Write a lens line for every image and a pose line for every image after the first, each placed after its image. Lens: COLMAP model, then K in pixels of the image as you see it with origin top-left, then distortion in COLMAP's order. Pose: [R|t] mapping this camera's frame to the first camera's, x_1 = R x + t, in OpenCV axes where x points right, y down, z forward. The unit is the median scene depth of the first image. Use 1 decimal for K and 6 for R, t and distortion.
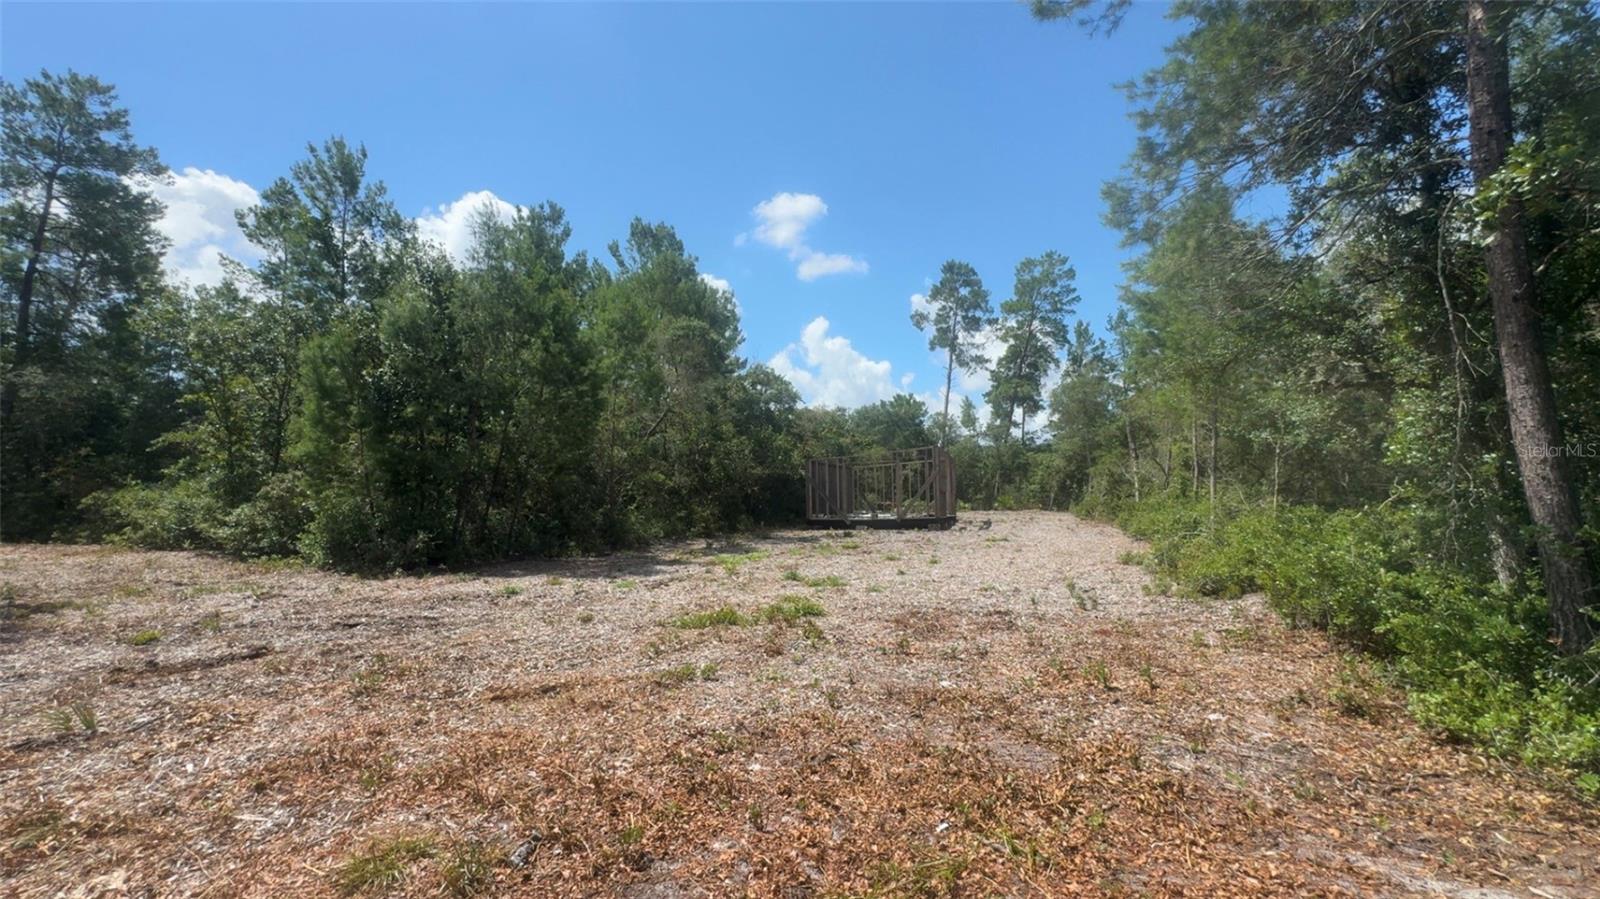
lens RADIAL K [[659.0, 0, 798.4], [0, 659.0, 445.7], [0, 0, 1]] dist [-0.019244, 0.000594]
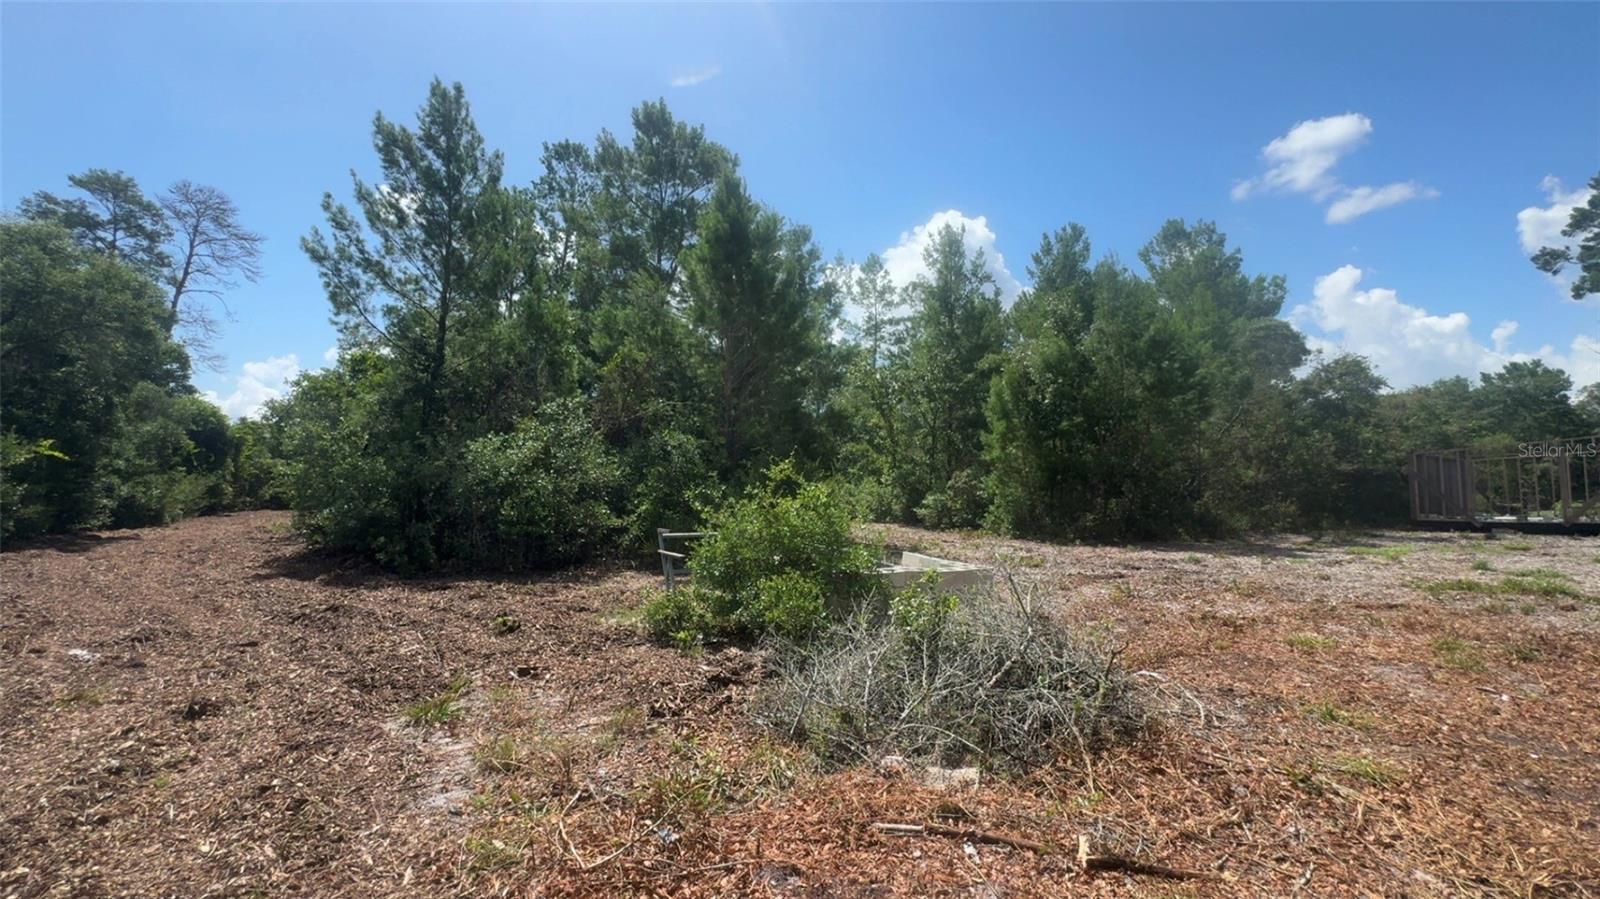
lens RADIAL K [[659.0, 0, 798.4], [0, 659.0, 445.7], [0, 0, 1]] dist [-0.019244, 0.000594]
pose [[0.784523, -0.028932, -0.619425, -0.146277], [0.032201, 0.999464, -0.005899, -0.016365], [0.619263, -0.015318, 0.785034, -0.322750]]
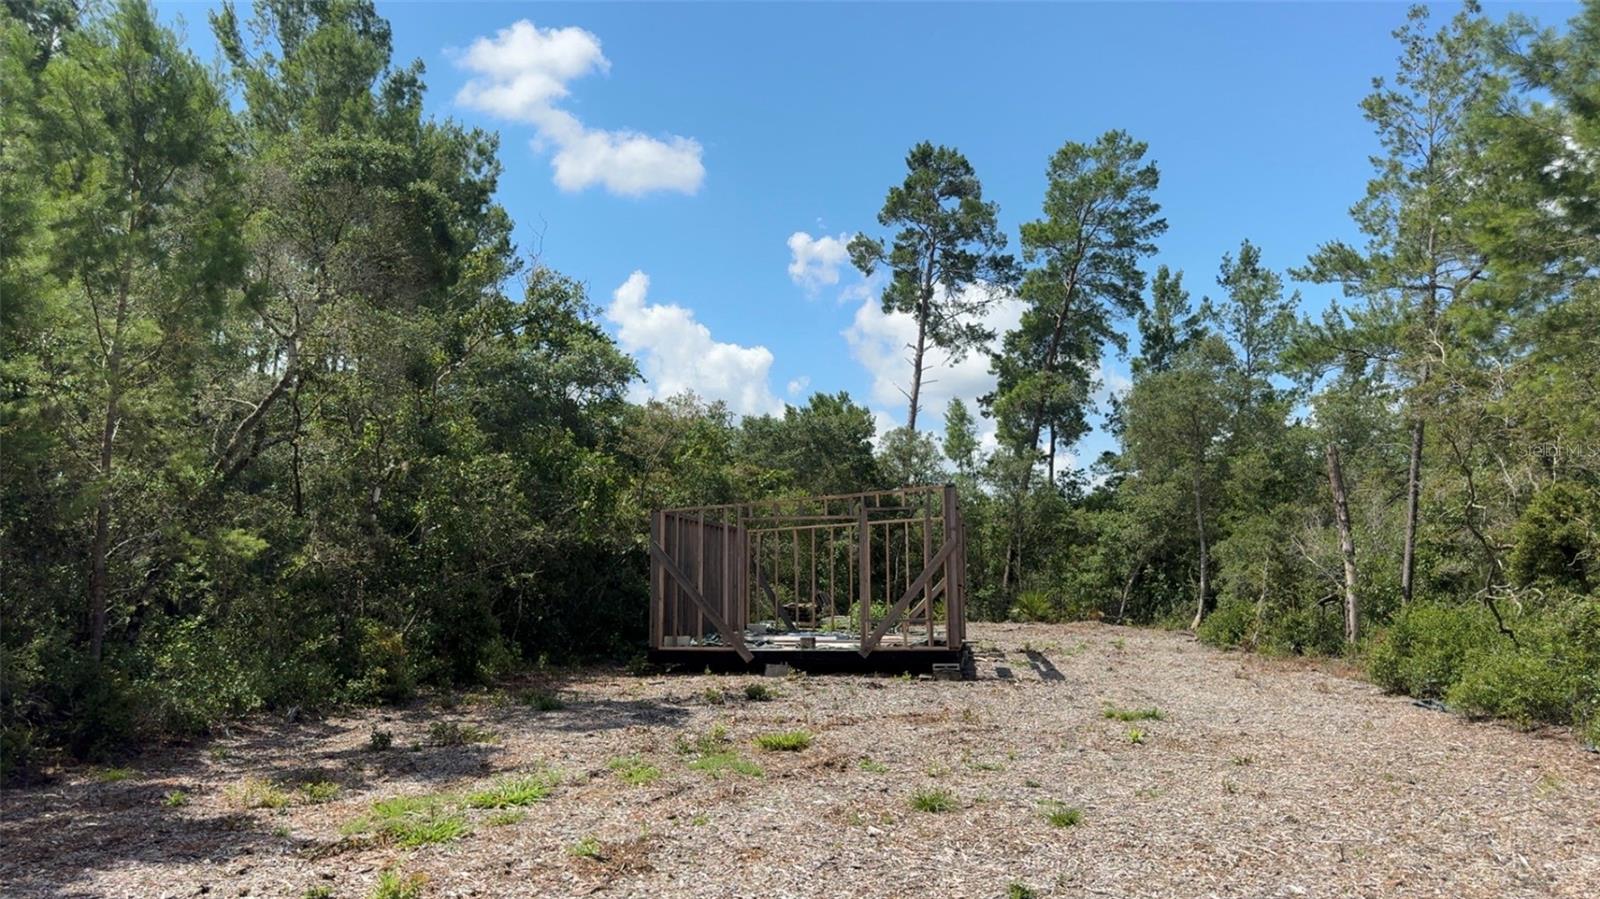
lens RADIAL K [[1162.0, 0, 800.0], [0, 1162.0, 449.5], [0, 0, 1]] dist [0.162846, 0.001098]
pose [[0.987899, 0.031031, 0.151961, -0.016283], [-0.025166, 0.998868, -0.040367, 0.016630], [-0.153042, 0.036055, 0.987562, 0.364242]]
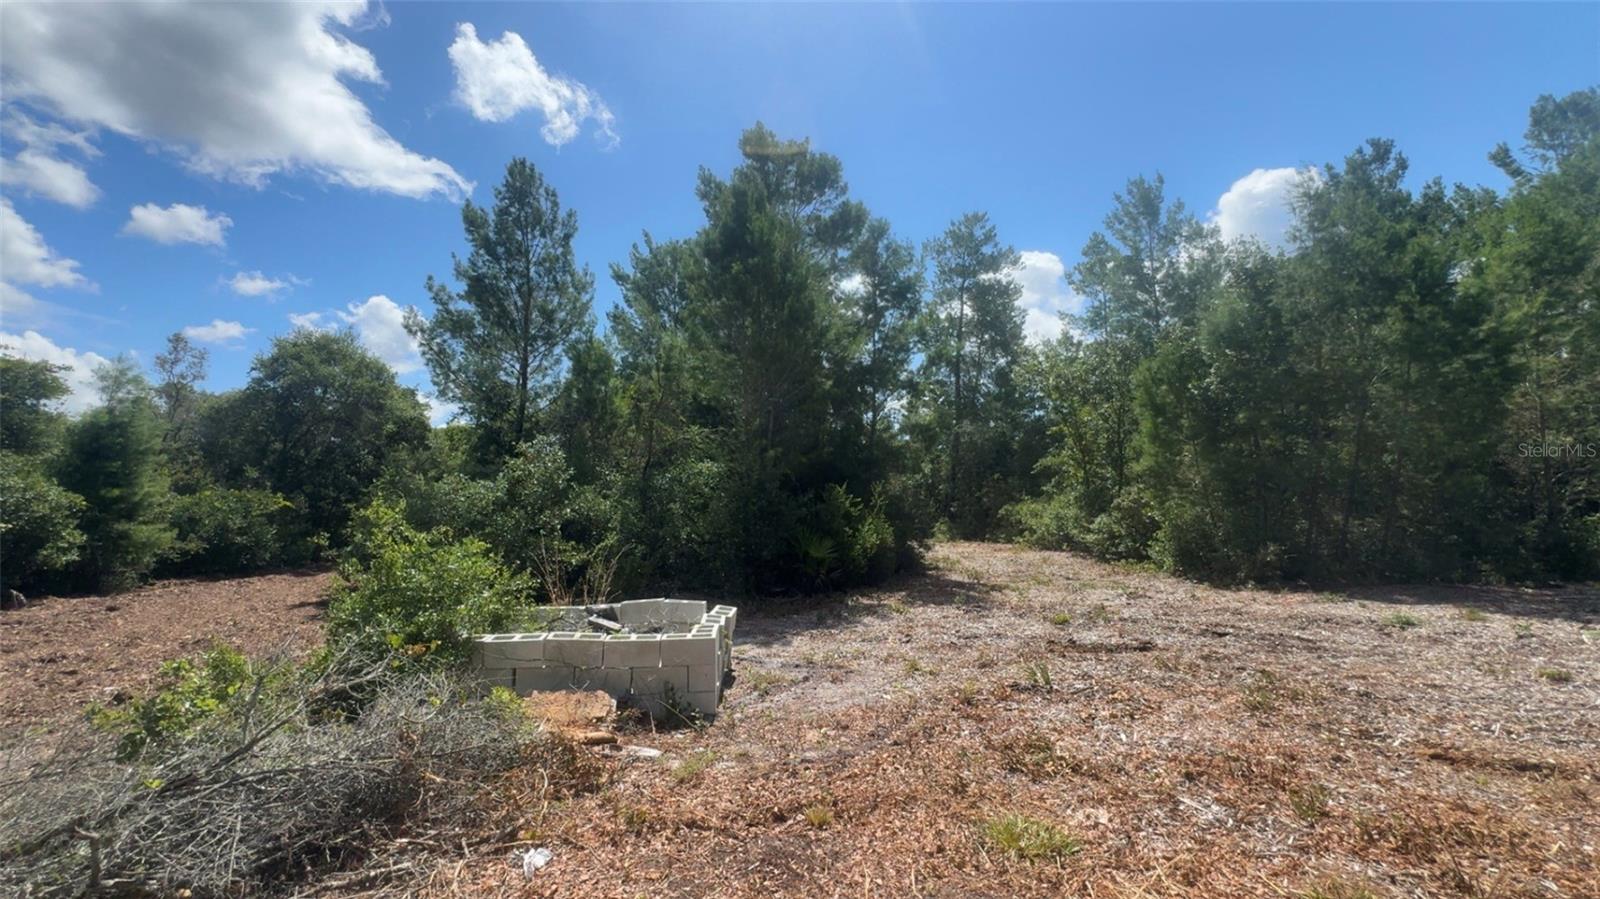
lens RADIAL K [[659.0, 0, 798.4], [0, 659.0, 445.7], [0, 0, 1]] dist [-0.019244, 0.000594]
pose [[0.435256, -0.089939, -0.895803, -0.016390], [0.076680, 0.995085, -0.062650, -0.000756], [0.897035, -0.041422, 0.440014, -0.008031]]
